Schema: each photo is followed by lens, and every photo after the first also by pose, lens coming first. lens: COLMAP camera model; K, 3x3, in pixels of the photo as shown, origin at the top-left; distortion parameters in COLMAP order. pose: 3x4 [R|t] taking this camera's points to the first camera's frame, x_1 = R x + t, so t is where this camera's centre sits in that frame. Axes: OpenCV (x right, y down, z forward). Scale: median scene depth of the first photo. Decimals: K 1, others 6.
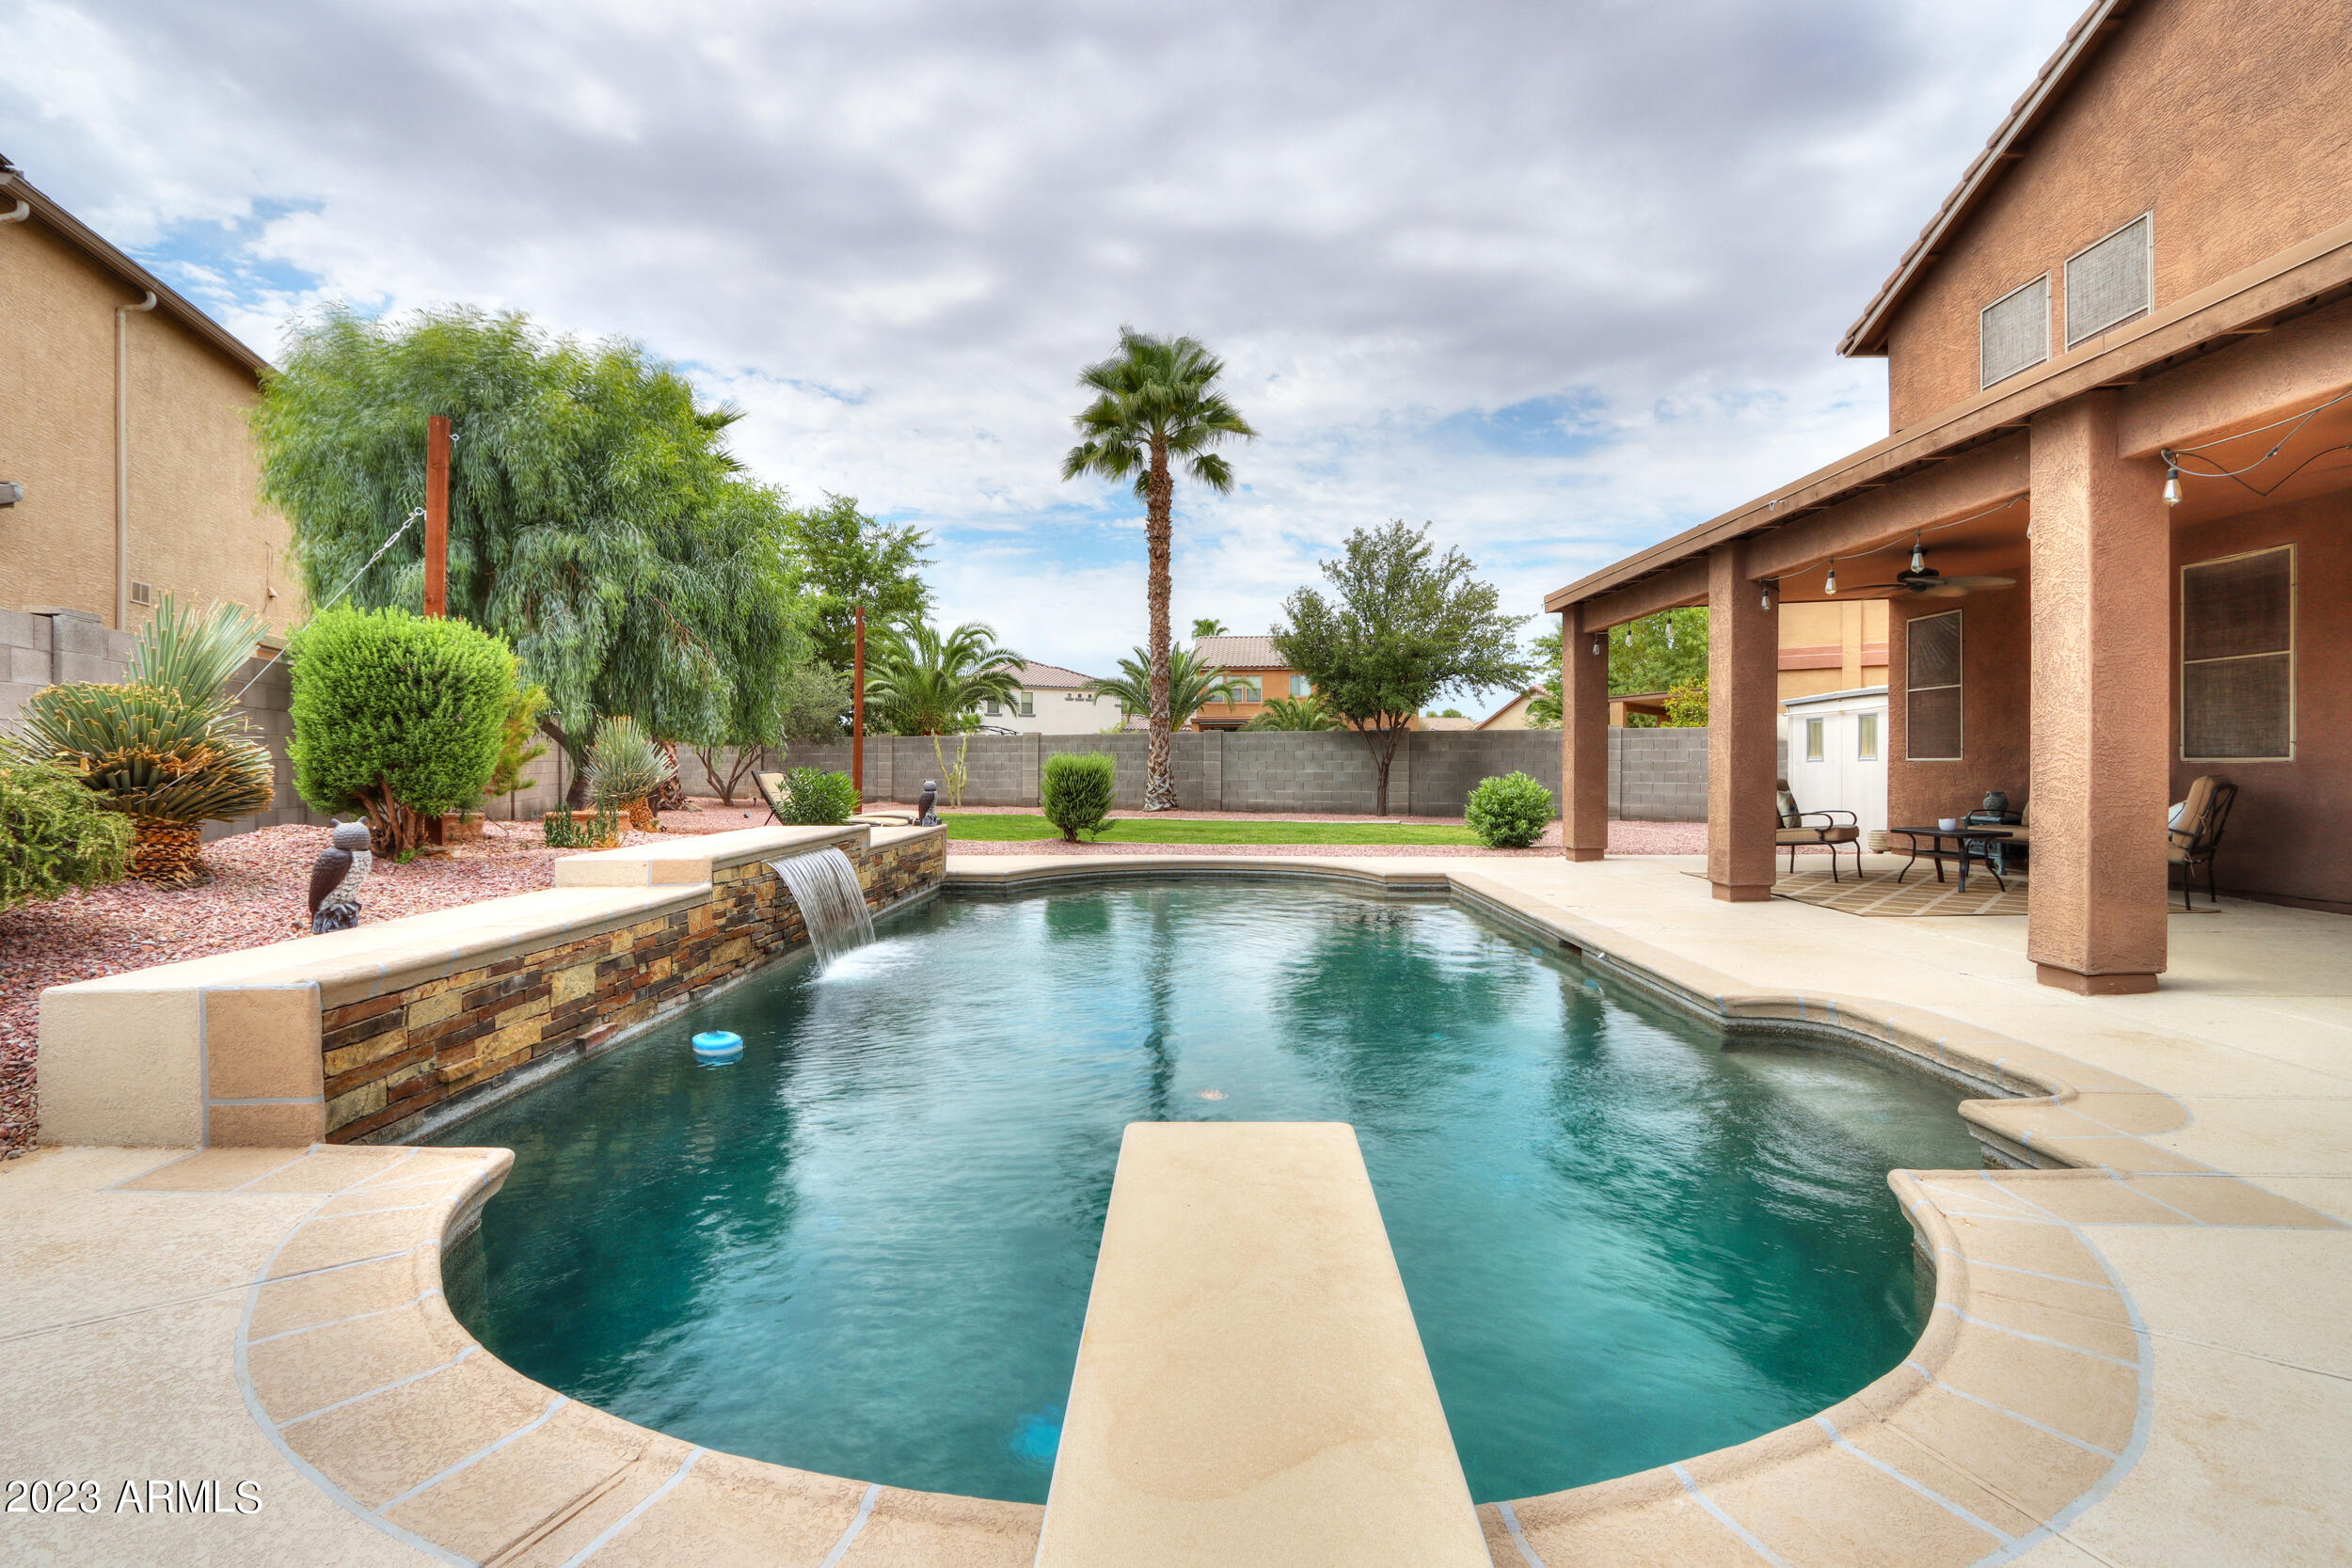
lens RADIAL K [[1109.8, 0, 1173.1], [0, 1109.8, 769.8], [0, 0, 1]] dist [-0.015986, 0.001470]
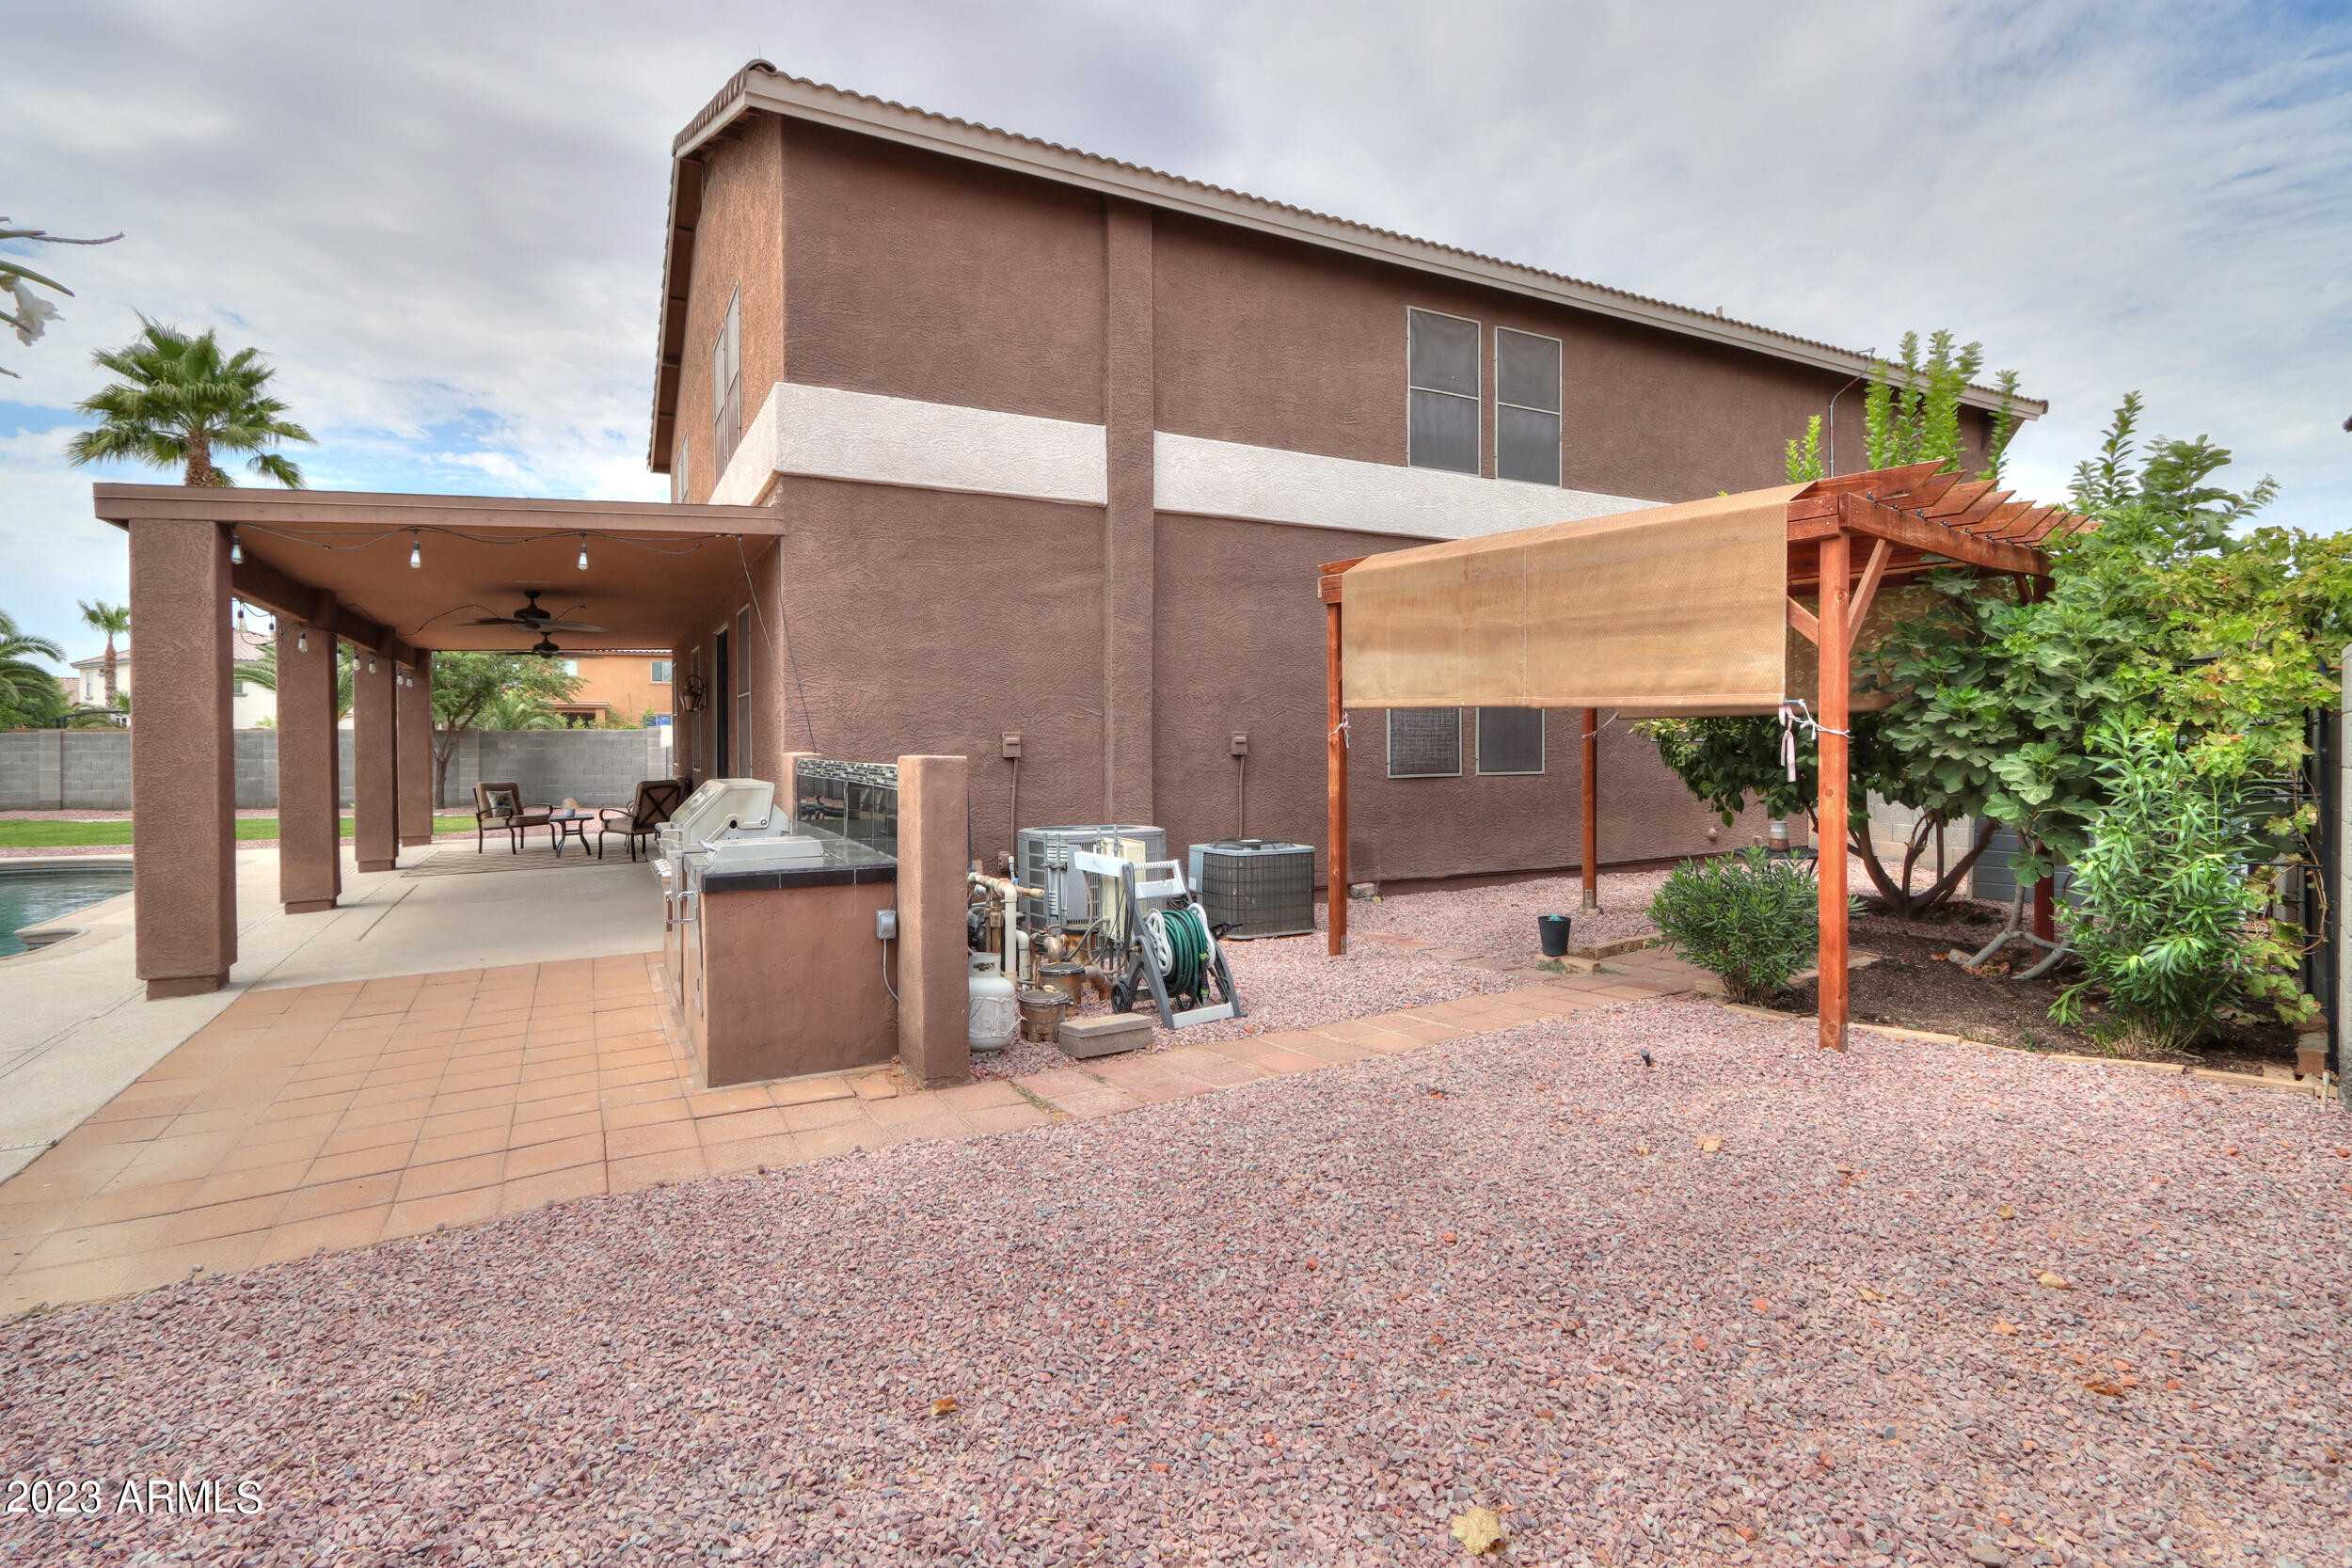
lens RADIAL K [[1128.0, 0, 1166.1], [0, 1128.0, 745.3], [0, 0, 1]] dist [-0.019112, 0.000094]
pose [[0.872417, -0.008069, 0.488696, 0.466158], [0.009313, 0.999957, -0.000115, -0.024245], [-0.488673, 0.004652, 0.872454, -0.518025]]
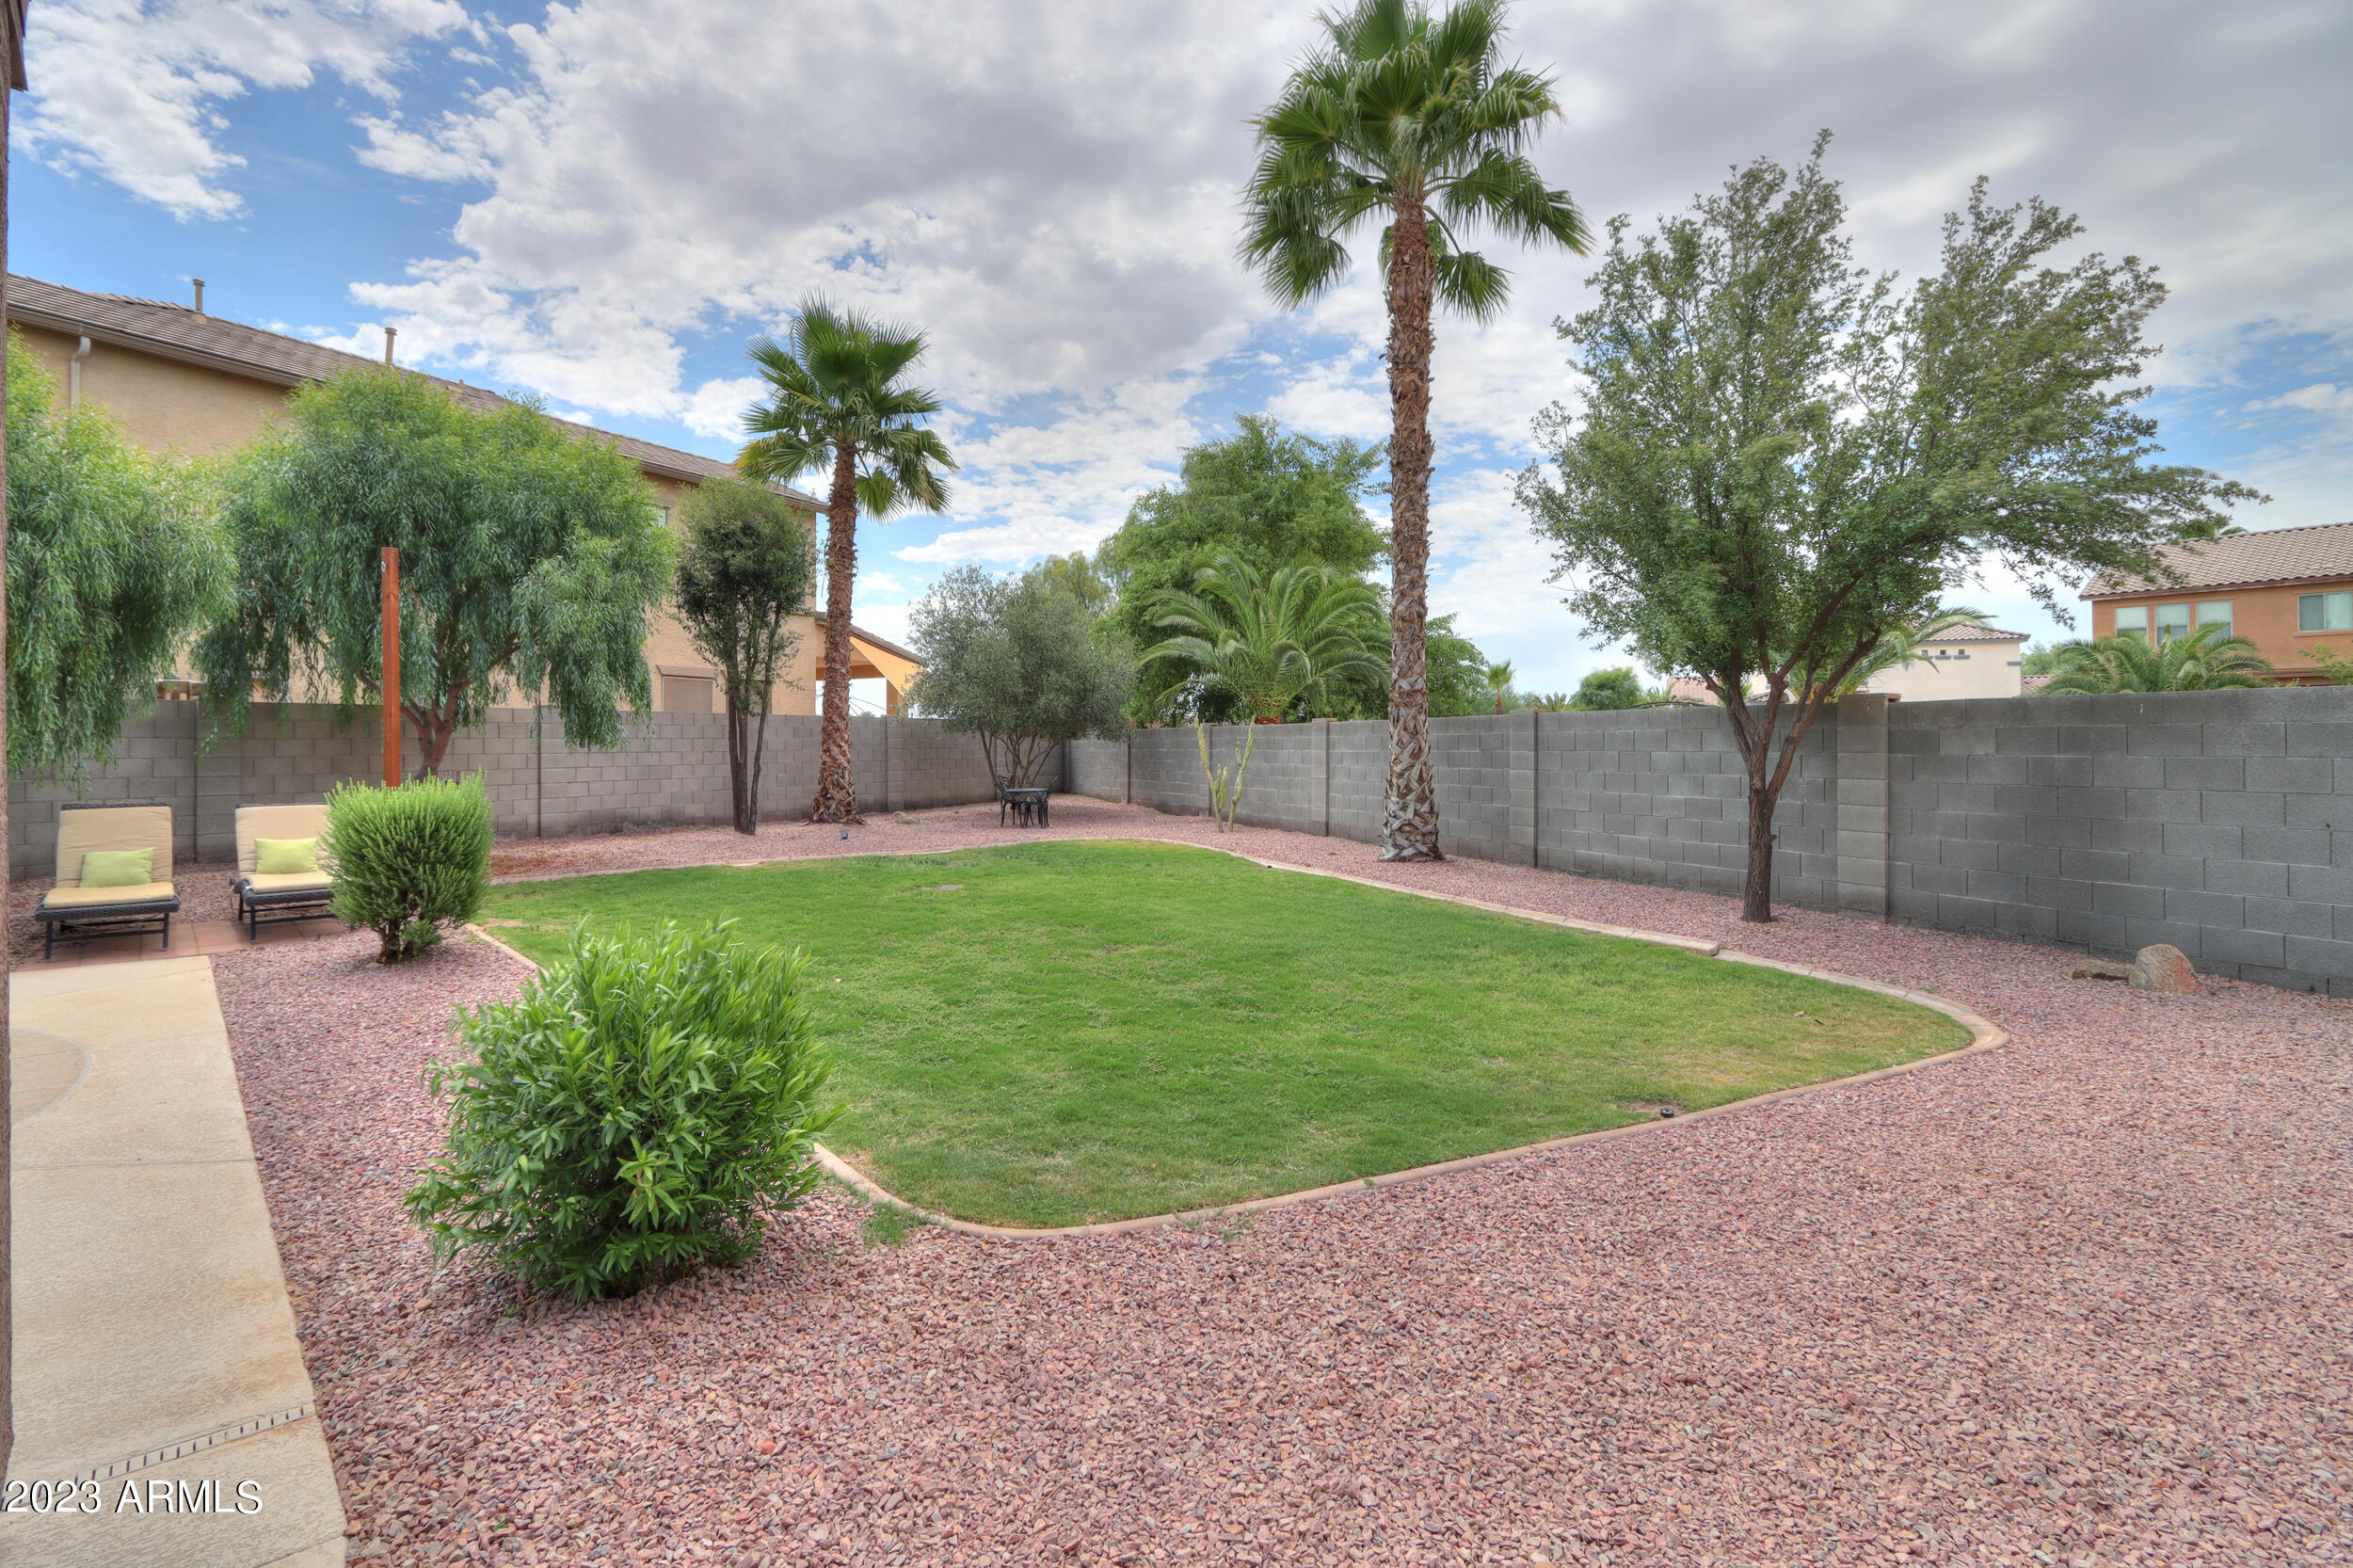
lens RADIAL K [[1134.6, 0, 1222.9], [0, 1134.6, 733.1], [0, 0, 1]] dist [-0.001231, -0.000038]
pose [[0.711053, -0.008944, -0.703081, 0.573521], [-0.000602, 0.999911, -0.013328, -0.033115], [0.703138, 0.009900, 0.710985, 0.980086]]
